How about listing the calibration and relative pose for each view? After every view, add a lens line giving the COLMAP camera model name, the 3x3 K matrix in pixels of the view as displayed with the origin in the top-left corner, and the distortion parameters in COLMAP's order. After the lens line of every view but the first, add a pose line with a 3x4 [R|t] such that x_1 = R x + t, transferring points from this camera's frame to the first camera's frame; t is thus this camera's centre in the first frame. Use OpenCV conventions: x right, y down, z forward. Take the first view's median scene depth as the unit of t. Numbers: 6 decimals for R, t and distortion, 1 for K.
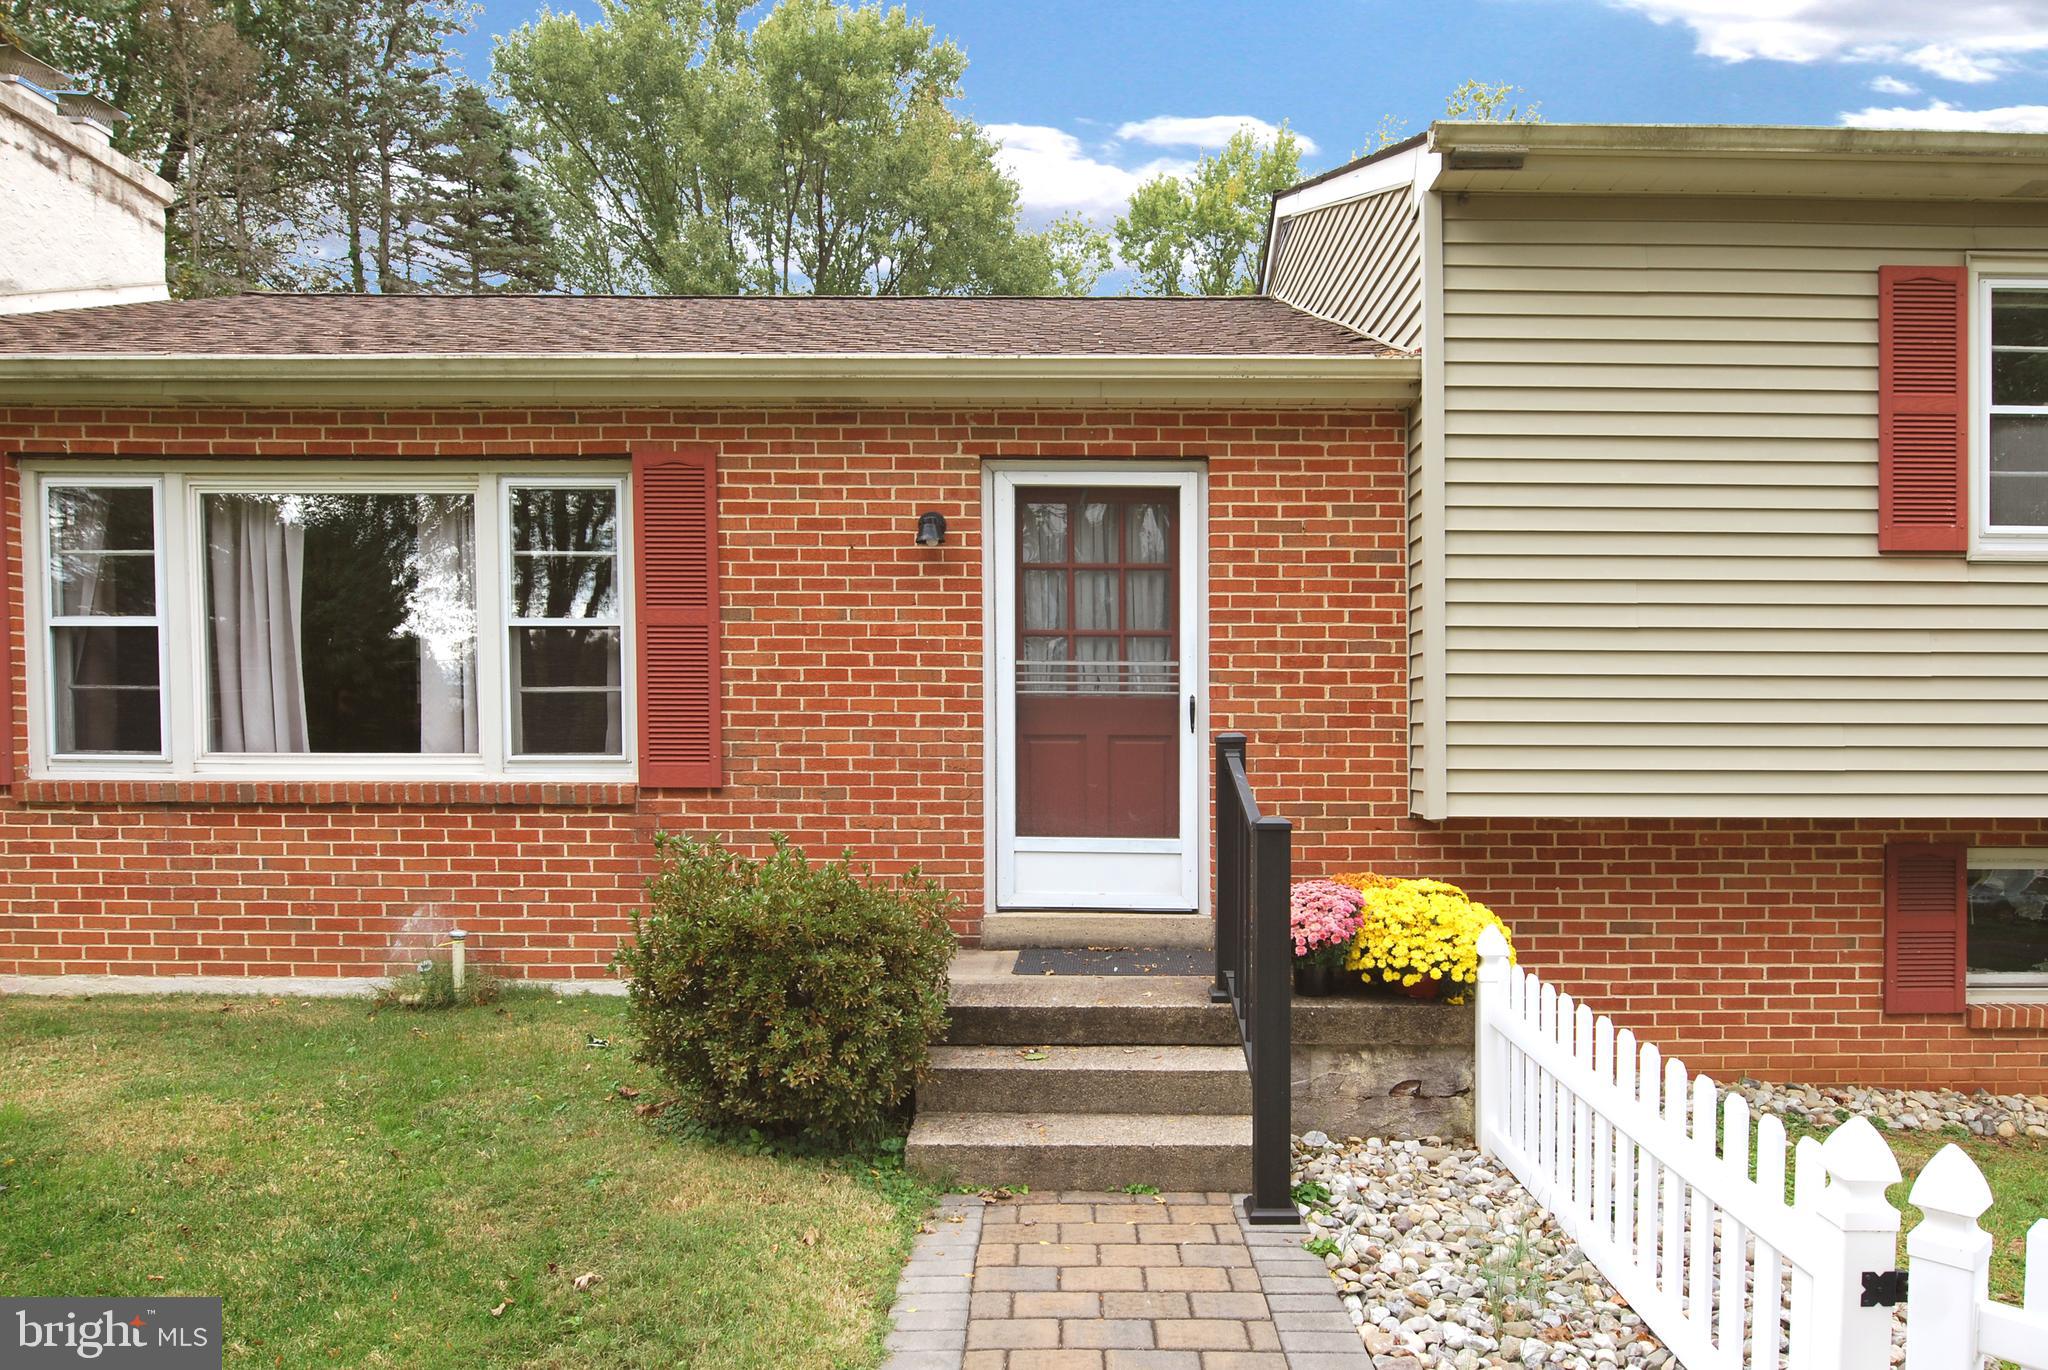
lens RADIAL K [[1323.2, 0, 1035.5], [0, 1323.2, 697.8], [0, 0, 1]] dist [-0.003266, 0.003282]
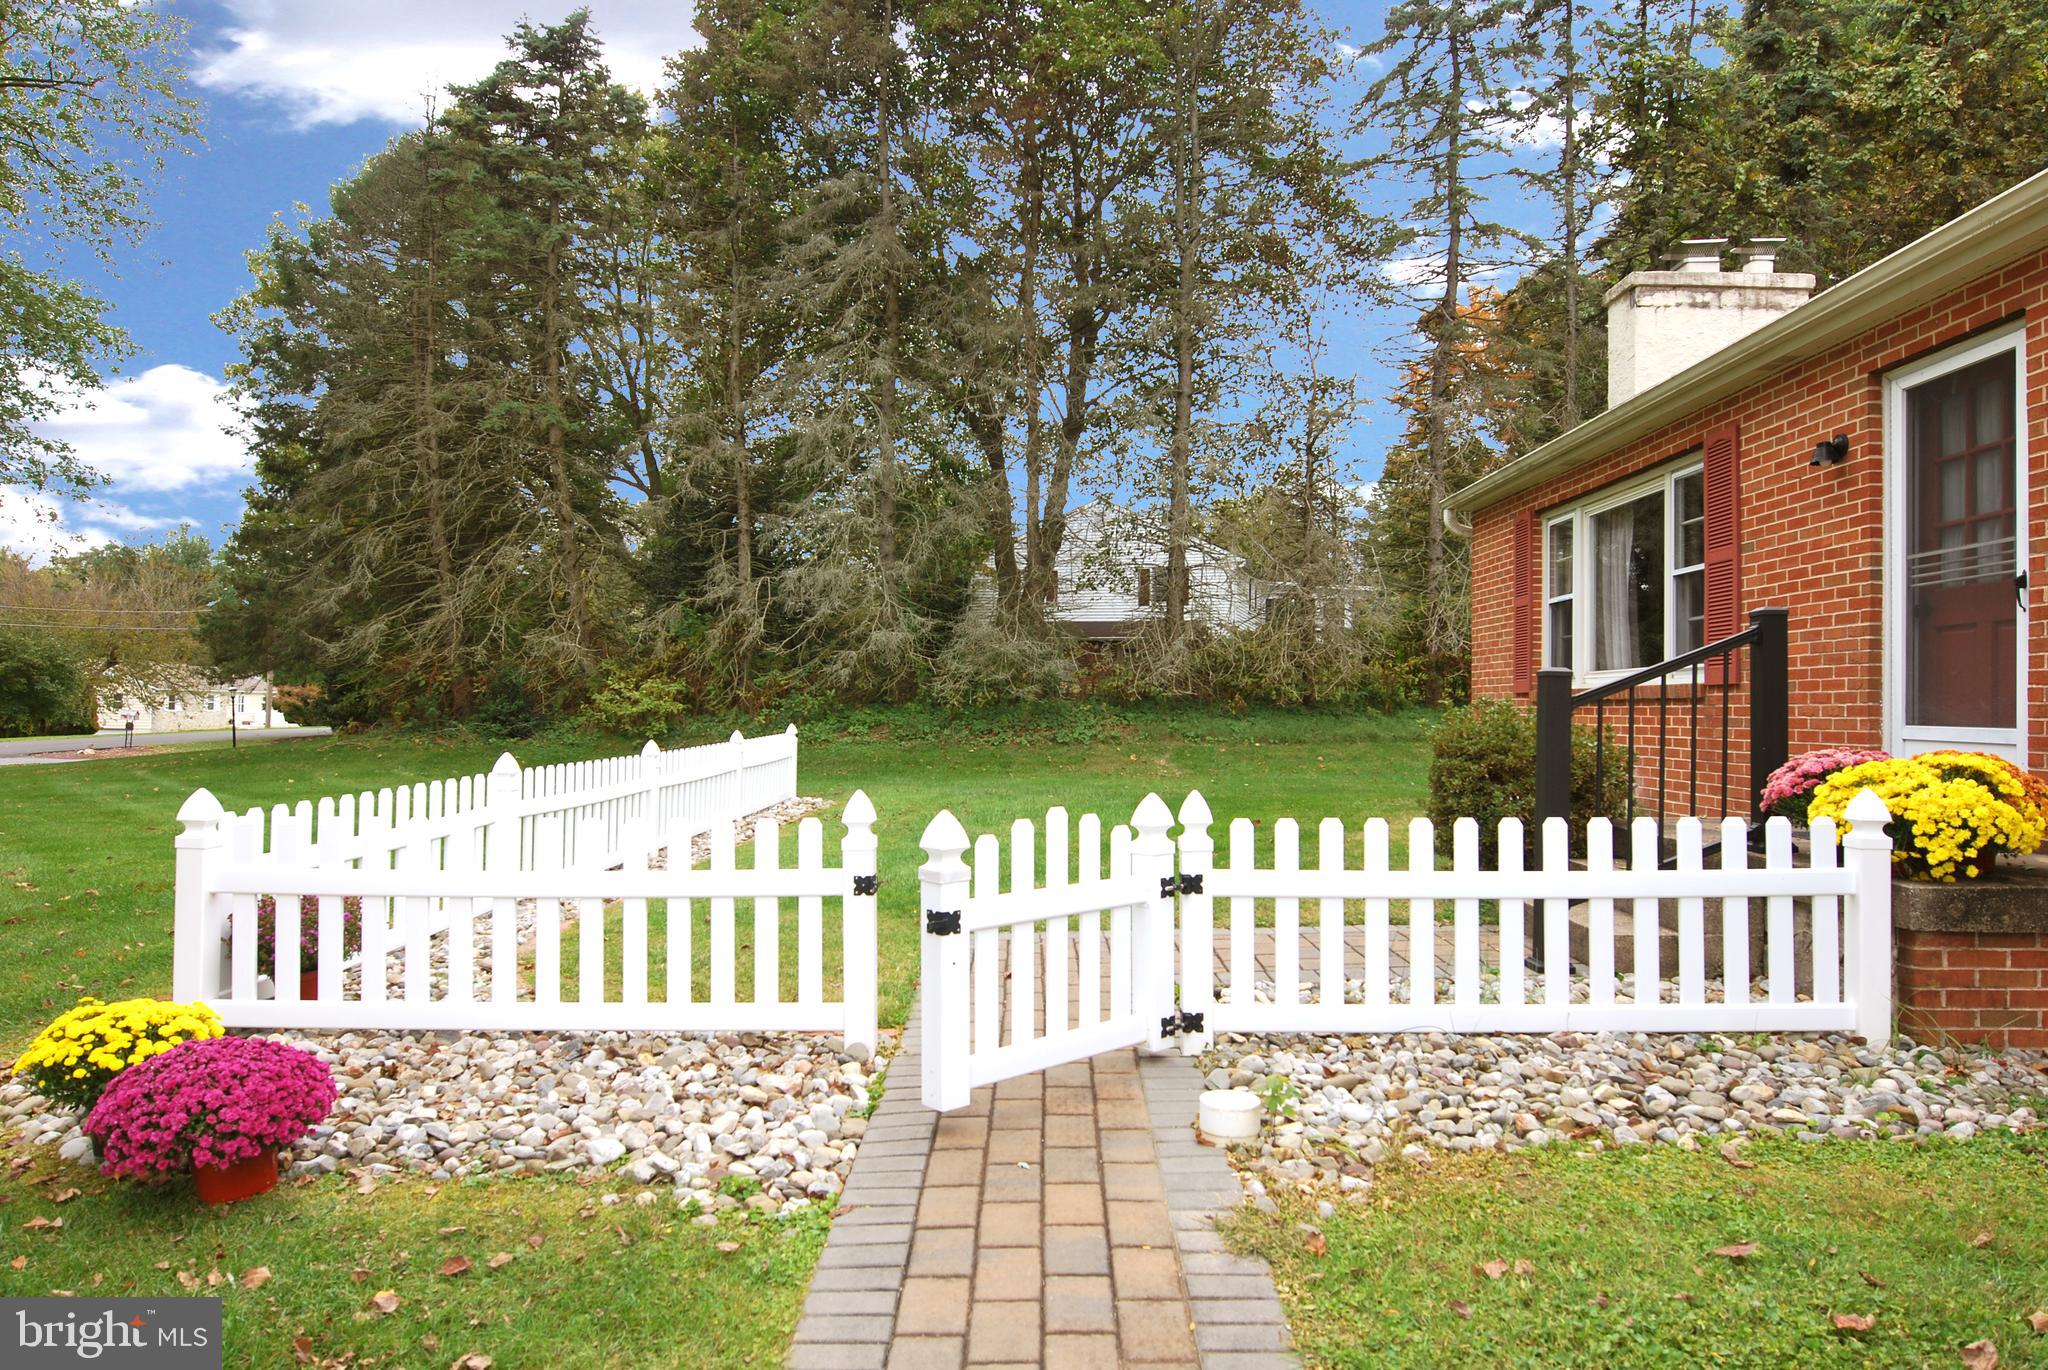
lens RADIAL K [[1323.2, 0, 1024.6], [0, 1323.2, 693.6], [0, 0, 1]] dist [-0.003266, 0.003282]
pose [[-0.024972, -0.018976, -0.999508, 1.047934], [-0.001390, 0.999820, -0.018947, 0.101223], [0.999687, 0.000916, -0.024994, 0.329073]]
